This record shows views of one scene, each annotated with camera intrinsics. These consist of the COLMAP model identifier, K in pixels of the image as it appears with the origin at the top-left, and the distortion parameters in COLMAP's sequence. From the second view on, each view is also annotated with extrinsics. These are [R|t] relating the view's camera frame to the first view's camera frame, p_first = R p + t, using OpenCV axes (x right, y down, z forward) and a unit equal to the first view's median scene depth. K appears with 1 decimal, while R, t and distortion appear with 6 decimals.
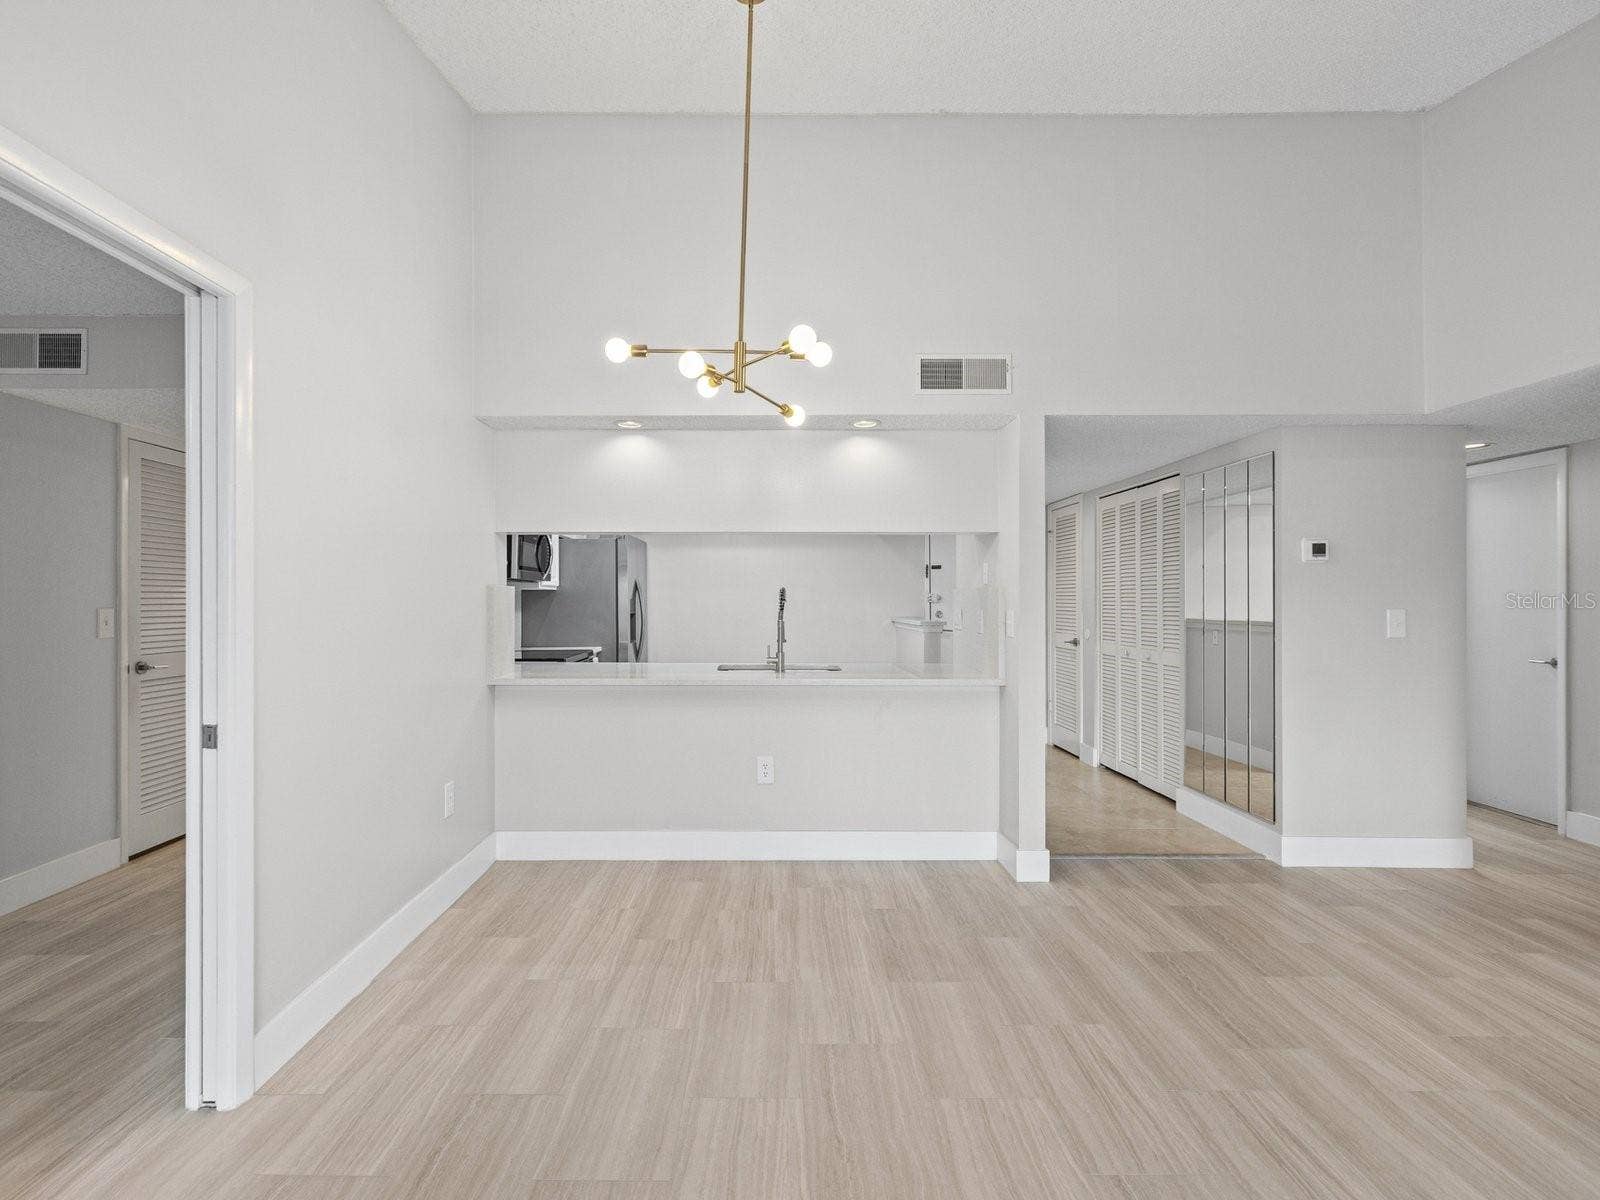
lens RADIAL K [[731.2, 0, 800.2], [0, 731.2, 600.2], [0, 0, 1]] dist [0.003576, 0.000247]
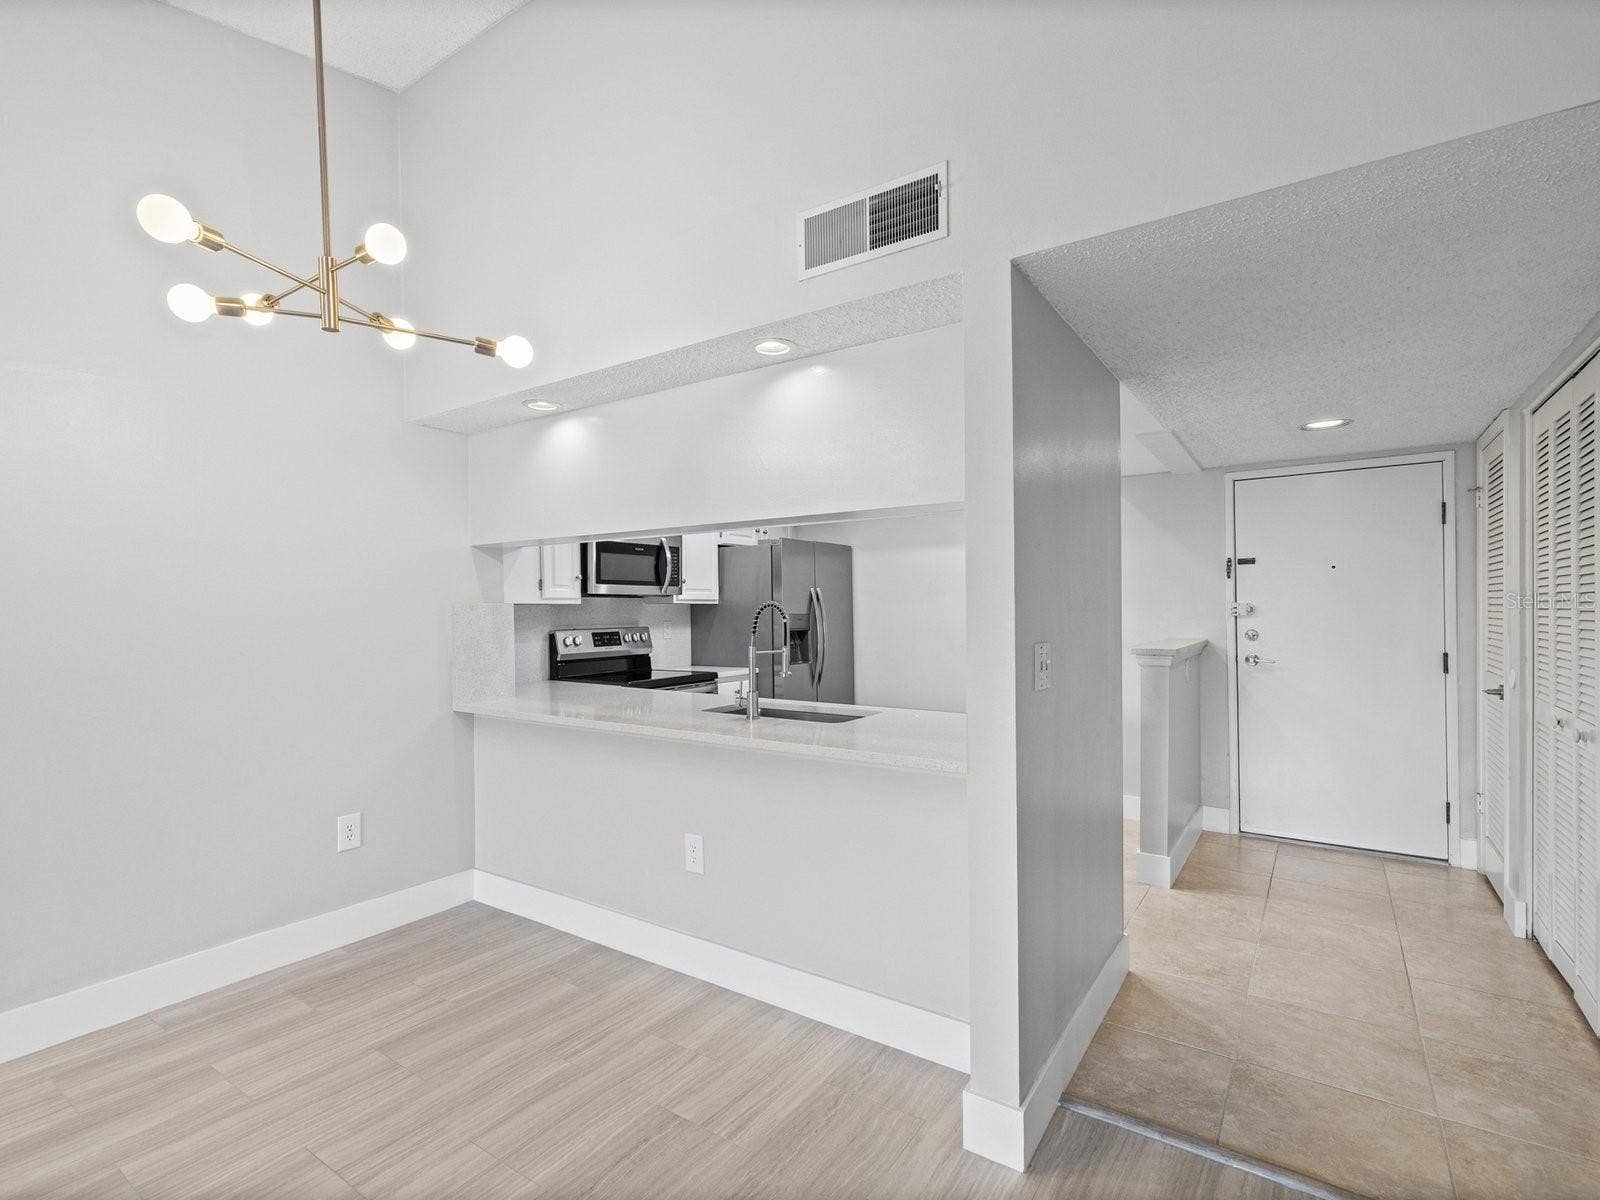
lens RADIAL K [[775.4, 0, 796.6], [0, 775.4, 608.9], [0, 0, 1]] dist [-0.001906, 0.000934]
pose [[0.823635, -0.006511, -0.567083, 0.475118], [0.006724, 0.999976, -0.001716, -0.009494], [0.567081, -0.002400, 0.823659, 0.424720]]
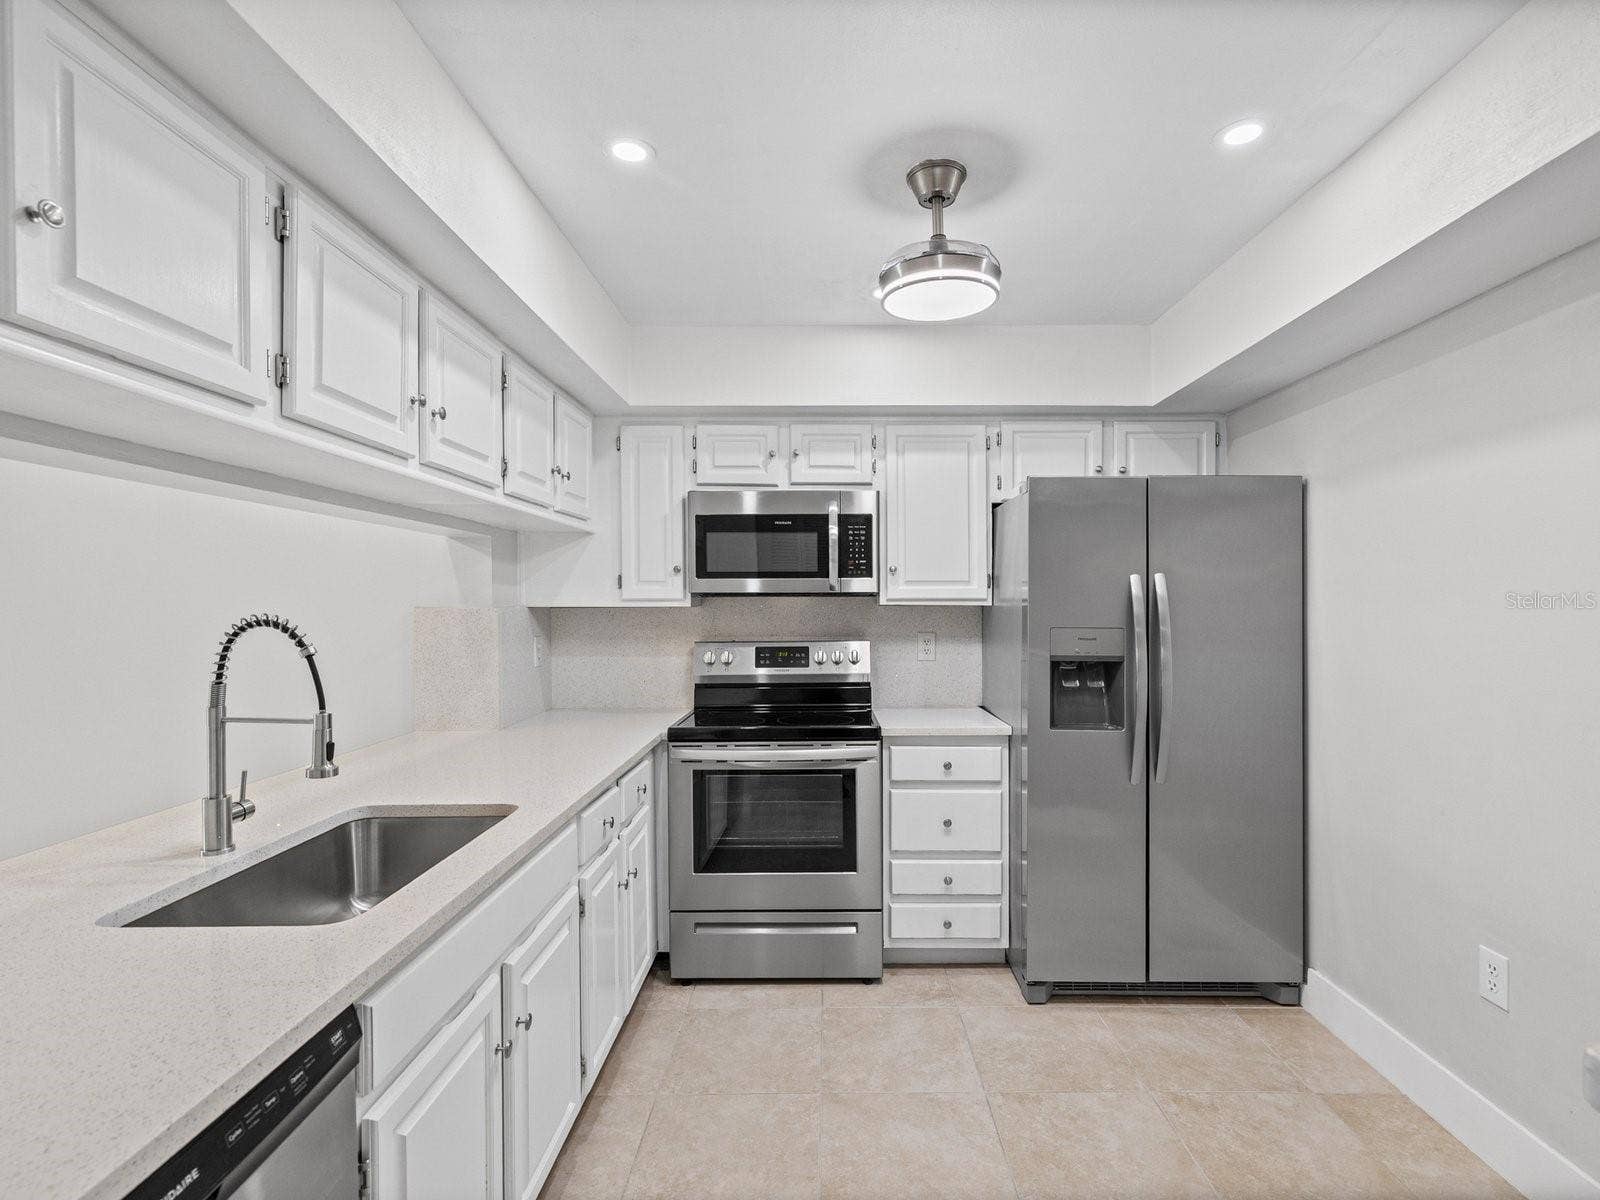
lens RADIAL K [[775.4, 0, 804.1], [0, 775.4, 603.5], [0, 0, 1]] dist [-0.001906, 0.000934]
pose [[-0.004787, 0.002014, -0.999987, 0.372364], [0.002398, 0.999995, 0.002003, -0.027305], [0.999986, -0.002388, -0.004791, 1.382027]]
